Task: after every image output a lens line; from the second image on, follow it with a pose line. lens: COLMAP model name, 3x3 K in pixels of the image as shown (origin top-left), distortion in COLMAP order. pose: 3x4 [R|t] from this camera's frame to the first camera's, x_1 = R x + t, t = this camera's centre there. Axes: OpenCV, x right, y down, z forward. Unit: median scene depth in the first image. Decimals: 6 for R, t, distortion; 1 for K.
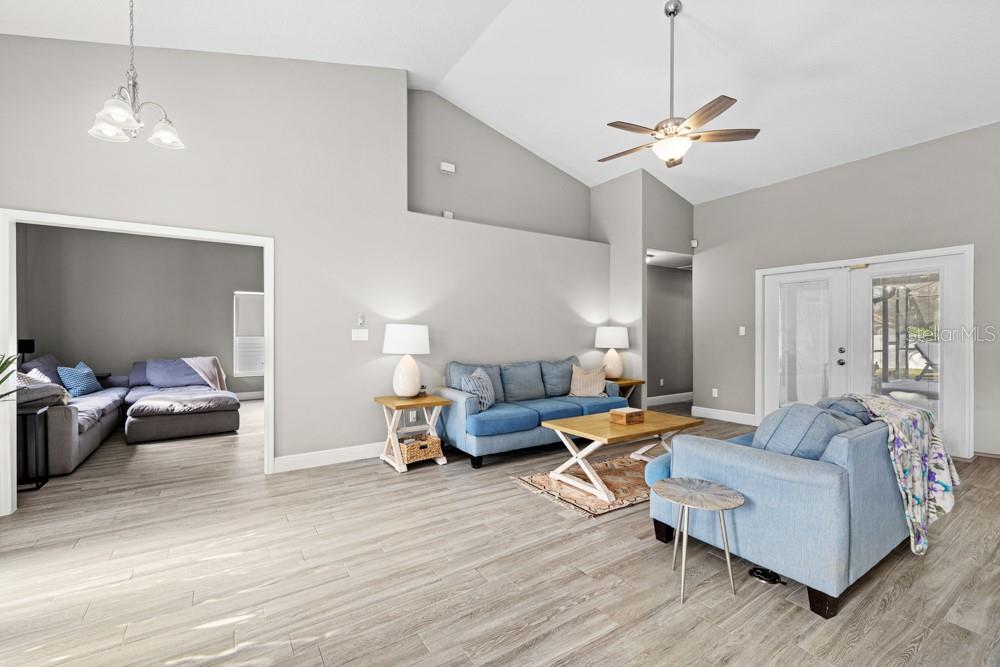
lens RADIAL K [[426.2, 0, 492.9], [0, 426.2, 336.5], [0, 0, 1]] dist [0.000718, -0.000212]
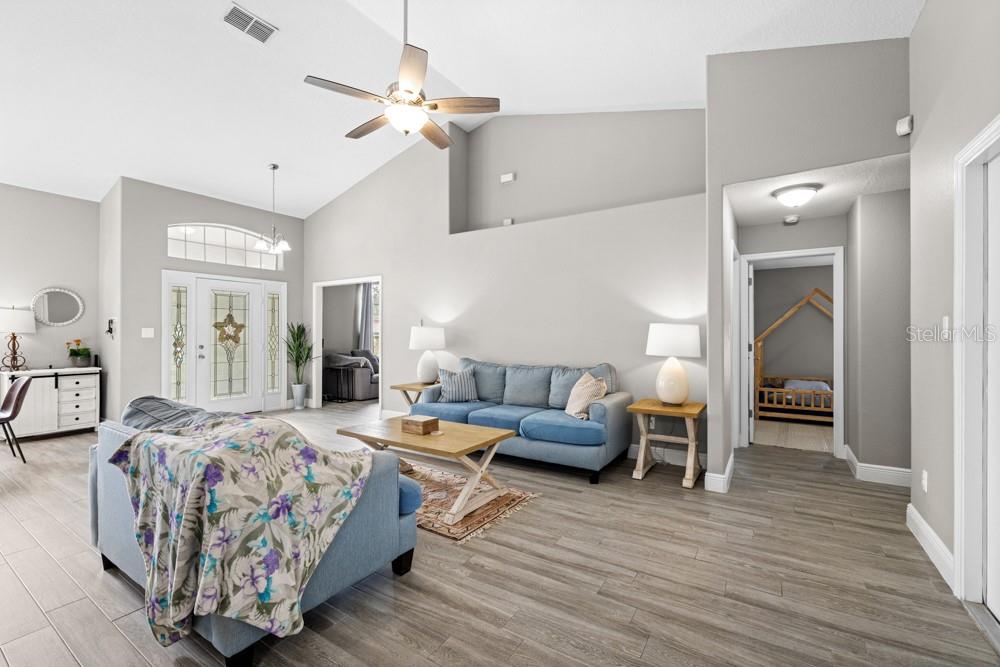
lens RADIAL K [[426.2, 0, 496.6], [0, 426.2, 331.5], [0, 0, 1]] dist [0.000718, -0.000212]
pose [[0.429394, -0.001696, -0.903116, 1.625413], [-0.007957, 0.999952, -0.005661, -0.013037], [0.903082, 0.009617, 0.429360, 1.004949]]
